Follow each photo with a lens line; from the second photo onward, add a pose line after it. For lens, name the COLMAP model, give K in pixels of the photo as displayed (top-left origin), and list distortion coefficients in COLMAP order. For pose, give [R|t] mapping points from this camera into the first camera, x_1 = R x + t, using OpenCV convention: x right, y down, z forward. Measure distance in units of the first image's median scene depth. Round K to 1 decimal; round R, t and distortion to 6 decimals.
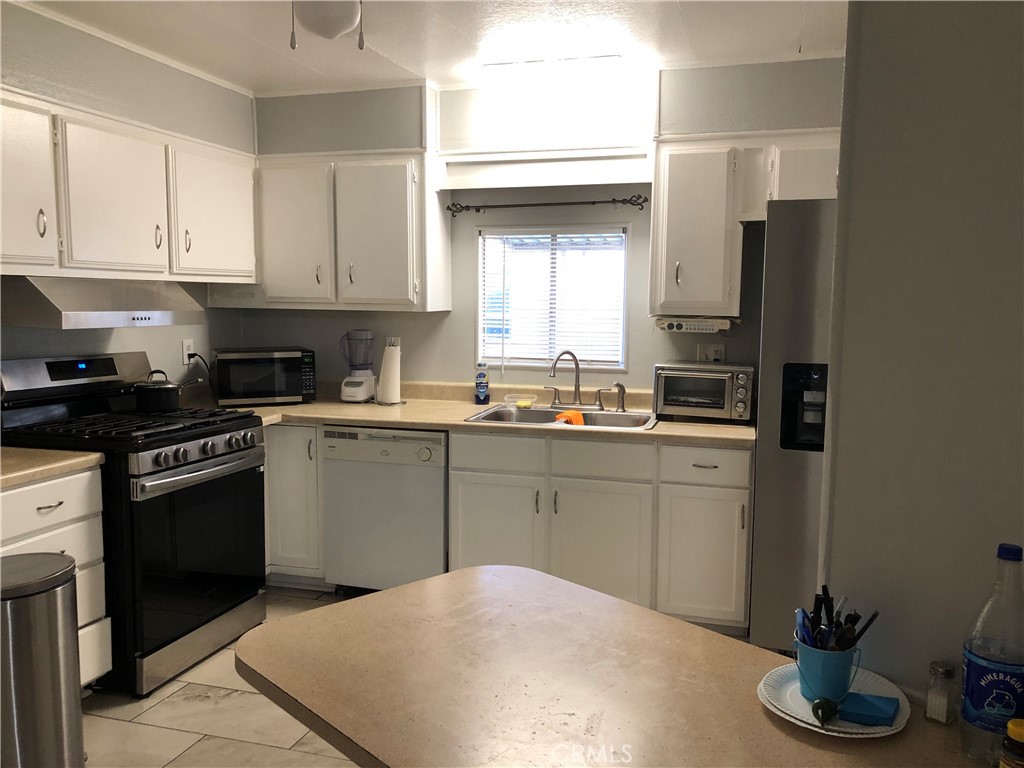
lens RADIAL K [[832.7, 0, 535.5], [0, 832.7, 385.7], [0, 0, 1]] dist [0.032721, -0.020934]
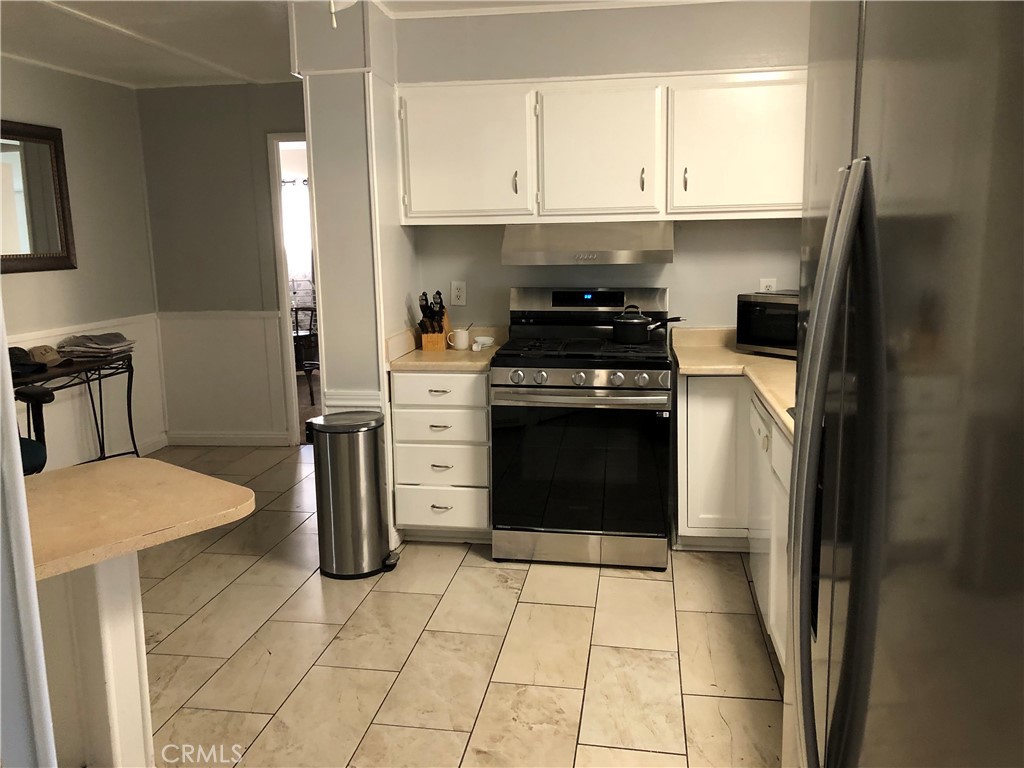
lens RADIAL K [[832.7, 0, 508.2], [0, 832.7, 383.9], [0, 0, 1]] dist [0.032721, -0.020934]
pose [[0.131479, 0.156751, -0.978847, 0.547127], [-0.083900, 0.985636, 0.146568, -0.056828], [0.987762, 0.062854, 0.142742, 0.628927]]
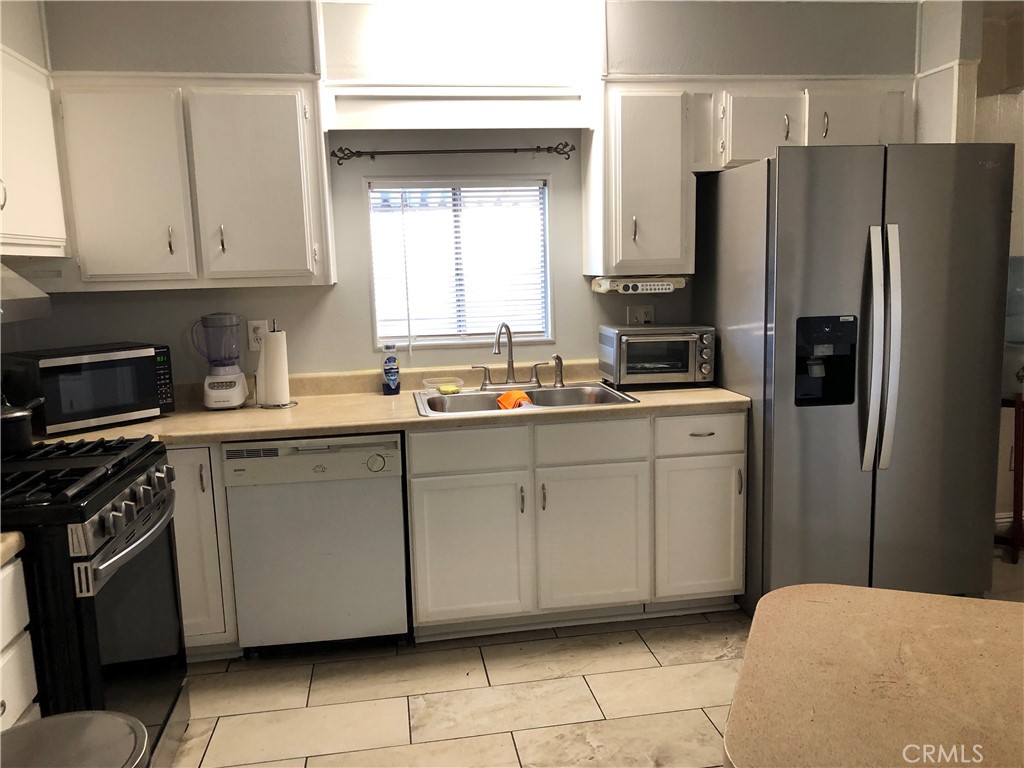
lens RADIAL K [[832.7, 0, 514.4], [0, 832.7, 387.6], [0, 0, 1]] dist [0.032721, -0.020934]
pose [[0.900161, -0.099002, 0.424156, -0.326621], [0.082447, 0.994949, 0.057259, -0.023237], [-0.427683, -0.016572, 0.903777, 0.210029]]
